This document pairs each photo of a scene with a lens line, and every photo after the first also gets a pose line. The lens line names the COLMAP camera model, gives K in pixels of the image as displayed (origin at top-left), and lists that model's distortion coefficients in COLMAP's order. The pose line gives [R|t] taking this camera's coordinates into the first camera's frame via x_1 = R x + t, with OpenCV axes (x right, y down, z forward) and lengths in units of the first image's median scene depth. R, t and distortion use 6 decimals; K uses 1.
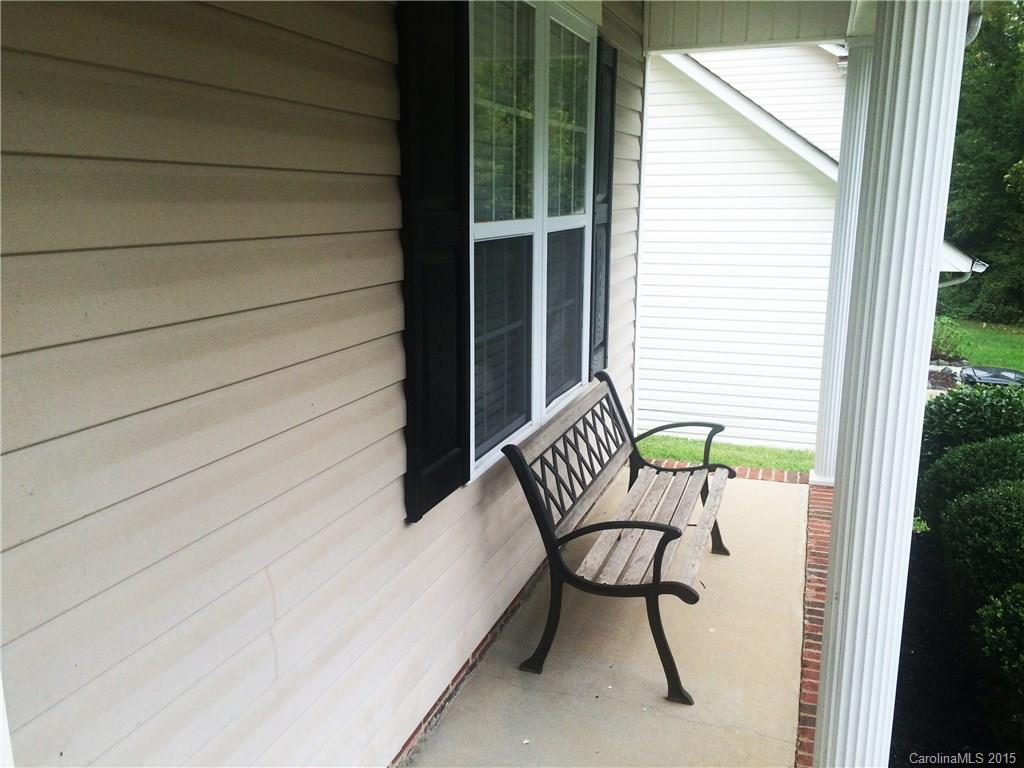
lens RADIAL K [[875.9, 0, 512.0], [0, 875.9, 384.0], [0, 0, 1]] dist [0.091815, -0.137899]
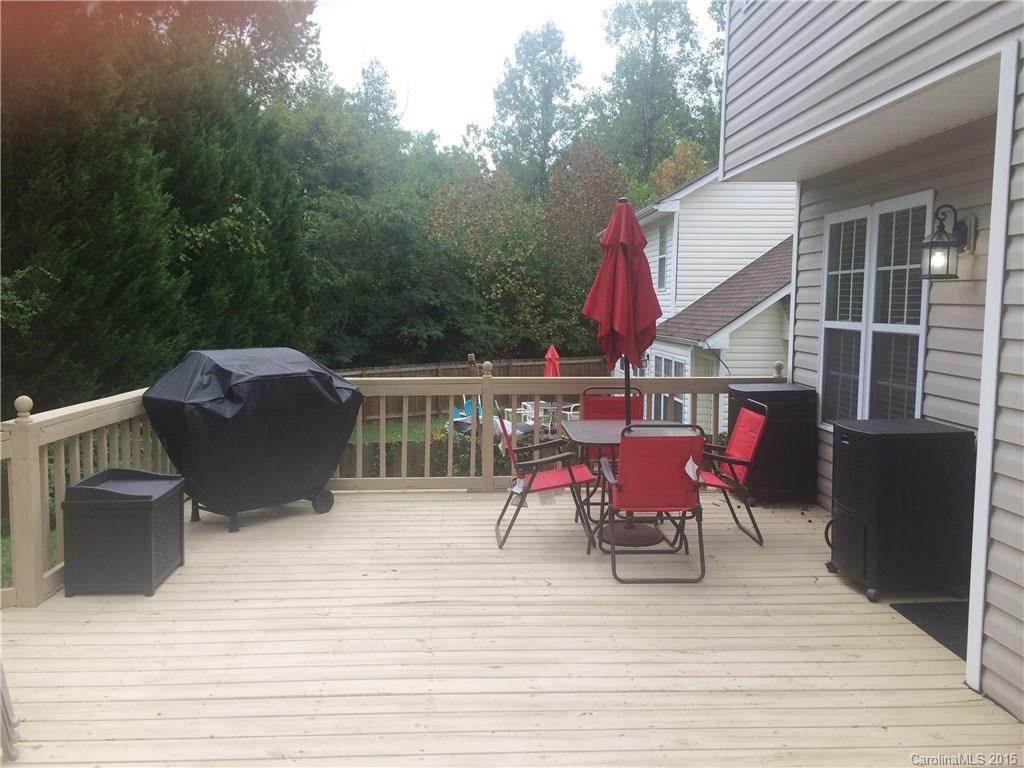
lens RADIAL K [[875.9, 0, 512.0], [0, 875.9, 384.0], [0, 0, 1]] dist [0.091815, -0.137899]
pose [[-0.923411, 0.025359, -0.382974, 1.240793], [-0.089823, 0.955827, 0.279868, -0.470677], [0.373155, 0.292833, -0.880343, 2.193444]]
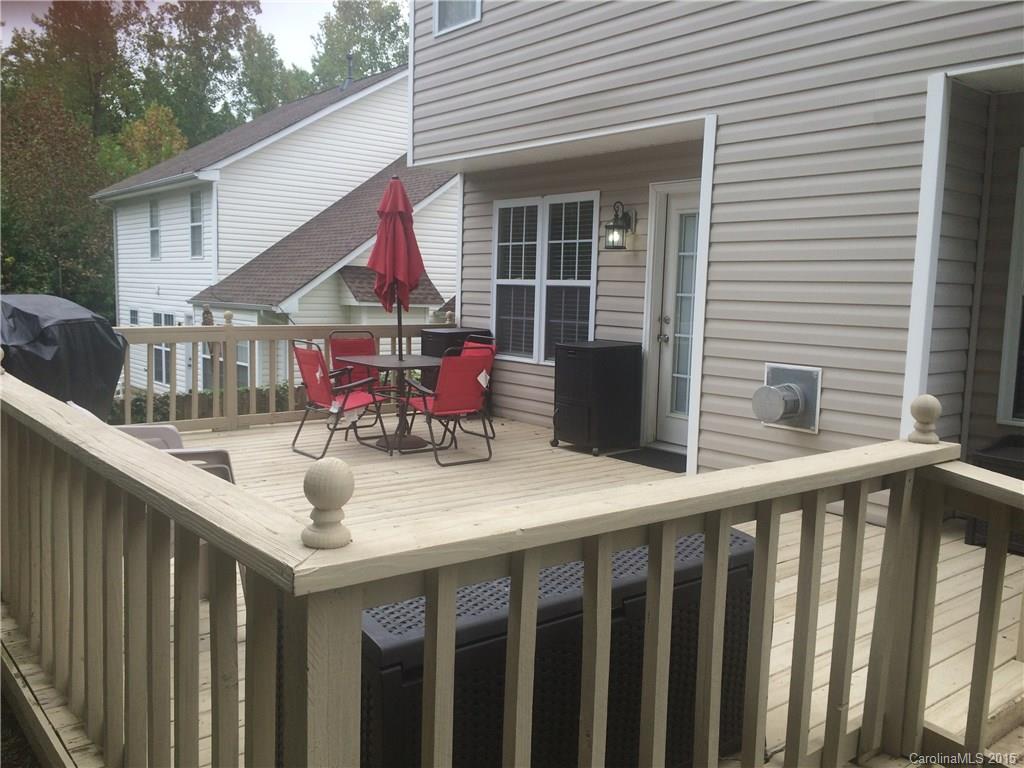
lens RADIAL K [[875.9, 0, 512.0], [0, 875.9, 384.0], [0, 0, 1]] dist [0.091815, -0.137899]
pose [[-0.526214, 0.074999, -0.847039, 2.016285], [-0.202745, 0.956311, 0.210627, -0.390711], [0.825829, 0.282568, -0.488018, 2.114117]]
